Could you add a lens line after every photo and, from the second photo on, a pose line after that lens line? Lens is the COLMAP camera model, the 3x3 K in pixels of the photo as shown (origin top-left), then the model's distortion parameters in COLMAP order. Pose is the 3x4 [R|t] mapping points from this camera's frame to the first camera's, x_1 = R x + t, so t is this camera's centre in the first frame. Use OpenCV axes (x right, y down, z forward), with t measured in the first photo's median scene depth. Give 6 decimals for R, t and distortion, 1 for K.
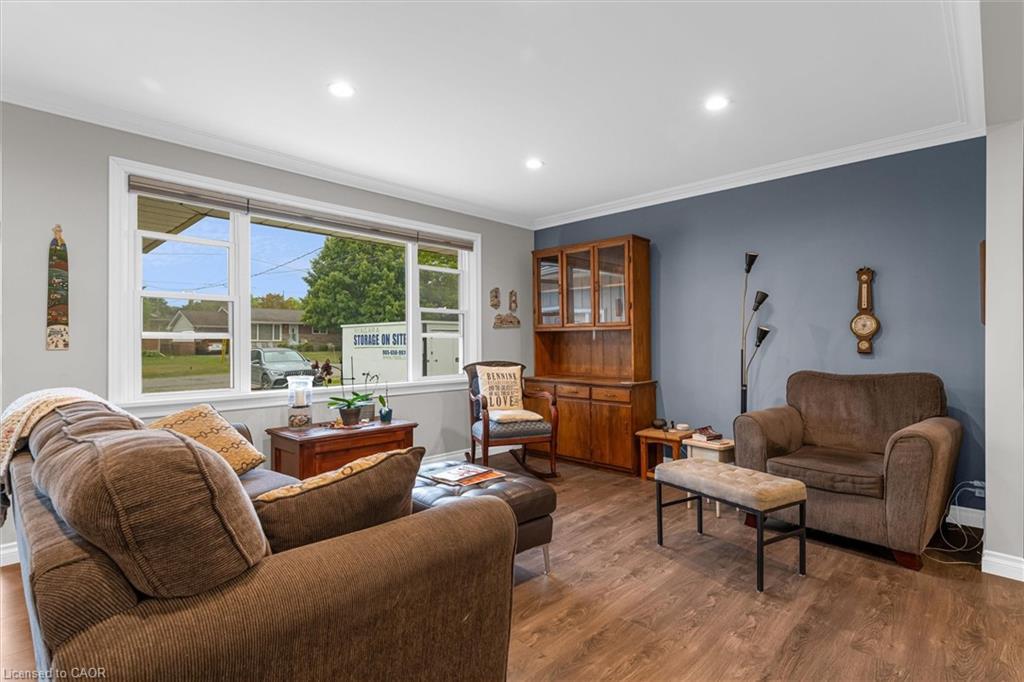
lens RADIAL K [[501.9, 0, 512.0], [0, 501.9, 341.0], [0, 0, 1]] dist [-0.001108, -0.000144]
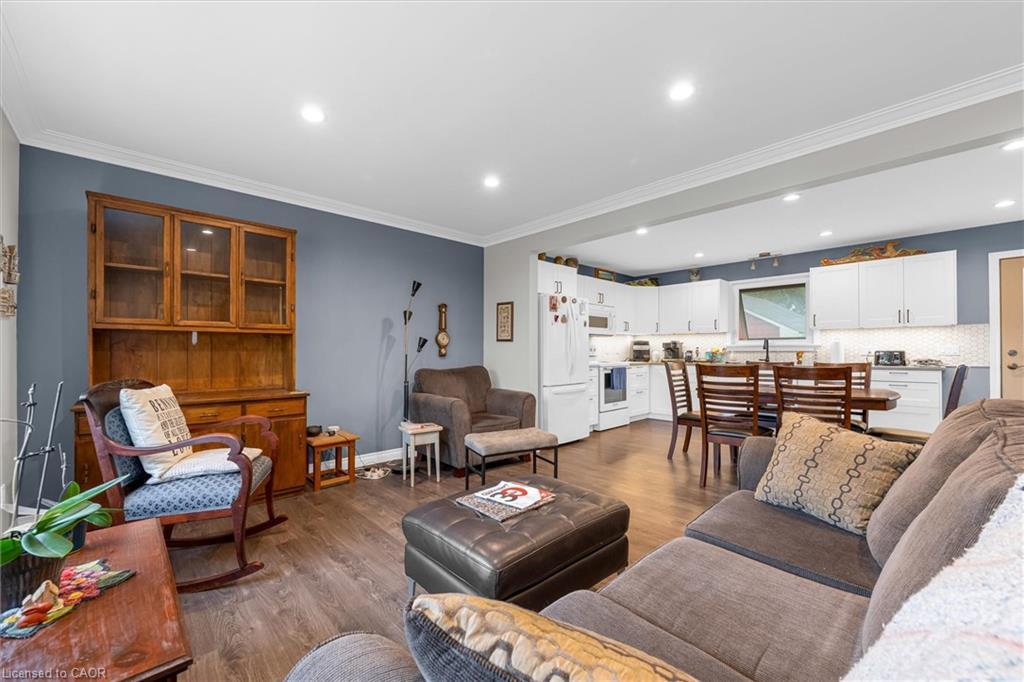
lens RADIAL K [[396.8, 0, 511.1], [0, 396.8, 351.0], [0, 0, 1]] dist [-0.000447, -0.000086]
pose [[0.055975, 0.006962, 0.998408, -0.527594], [-0.002277, 0.999974, -0.006845, 0.013841], [-0.998430, -0.001890, 0.055989, 0.651349]]
